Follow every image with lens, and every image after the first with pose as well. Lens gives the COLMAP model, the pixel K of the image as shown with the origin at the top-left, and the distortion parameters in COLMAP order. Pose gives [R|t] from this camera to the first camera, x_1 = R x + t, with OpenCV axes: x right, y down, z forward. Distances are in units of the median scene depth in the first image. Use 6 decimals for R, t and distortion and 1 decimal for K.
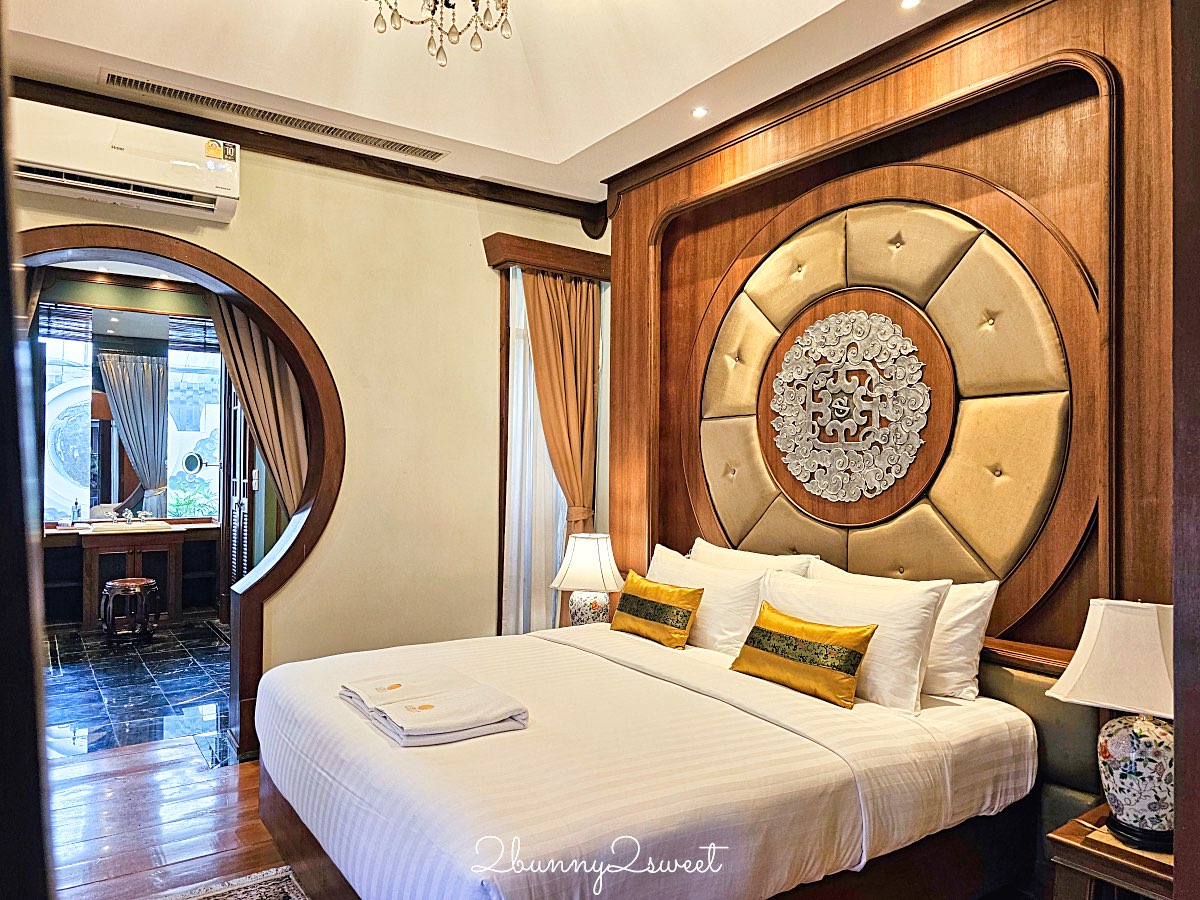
lens RADIAL K [[806.6, 0, 599.1], [0, 806.6, 457.4], [0, 0, 1]] dist [0.063640, -0.060217]
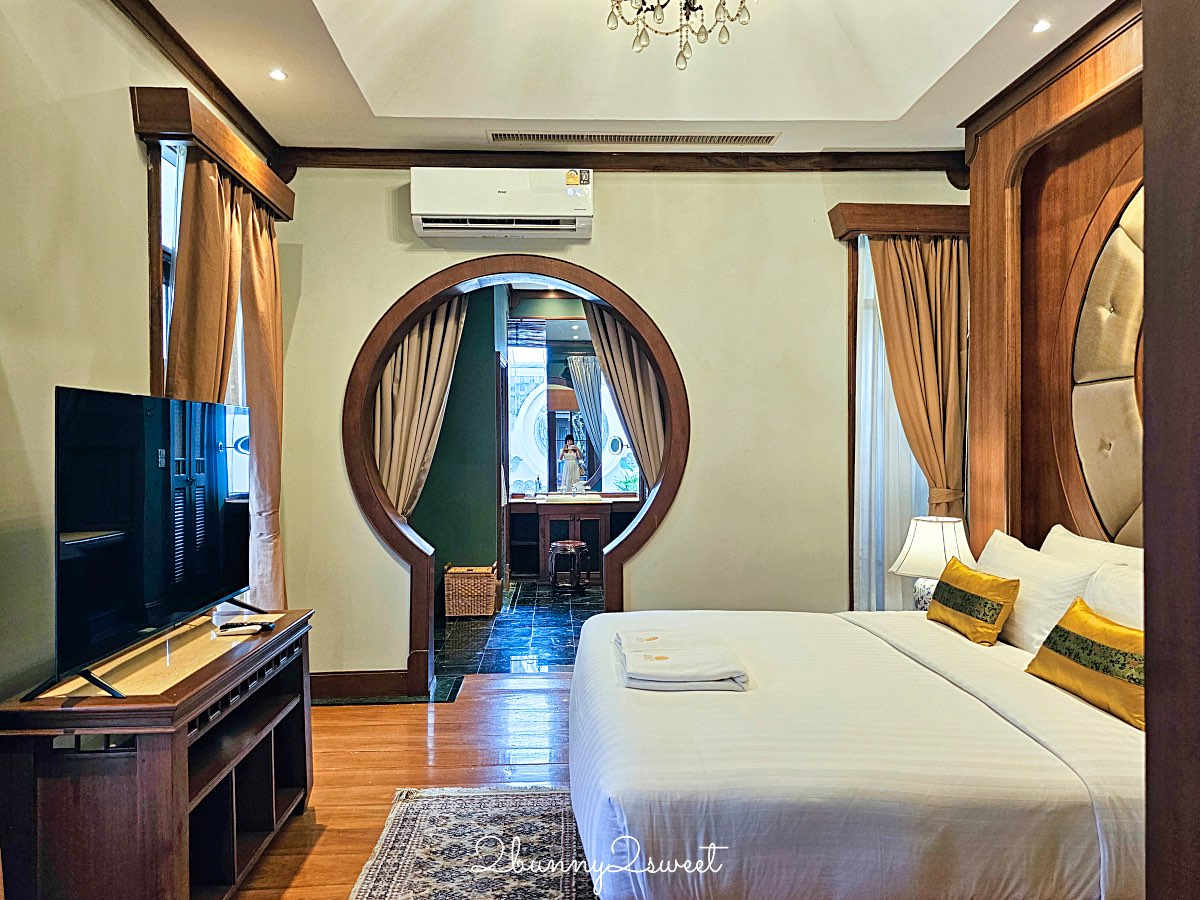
lens RADIAL K [[806.6, 0, 587.7], [0, 806.6, 453.4], [0, 0, 1]] dist [0.063640, -0.060217]
pose [[0.850315, -0.005129, -0.526249, 0.146448], [0.014063, 0.999817, 0.012979, 0.006165], [0.526086, -0.018437, 0.850231, 0.006239]]
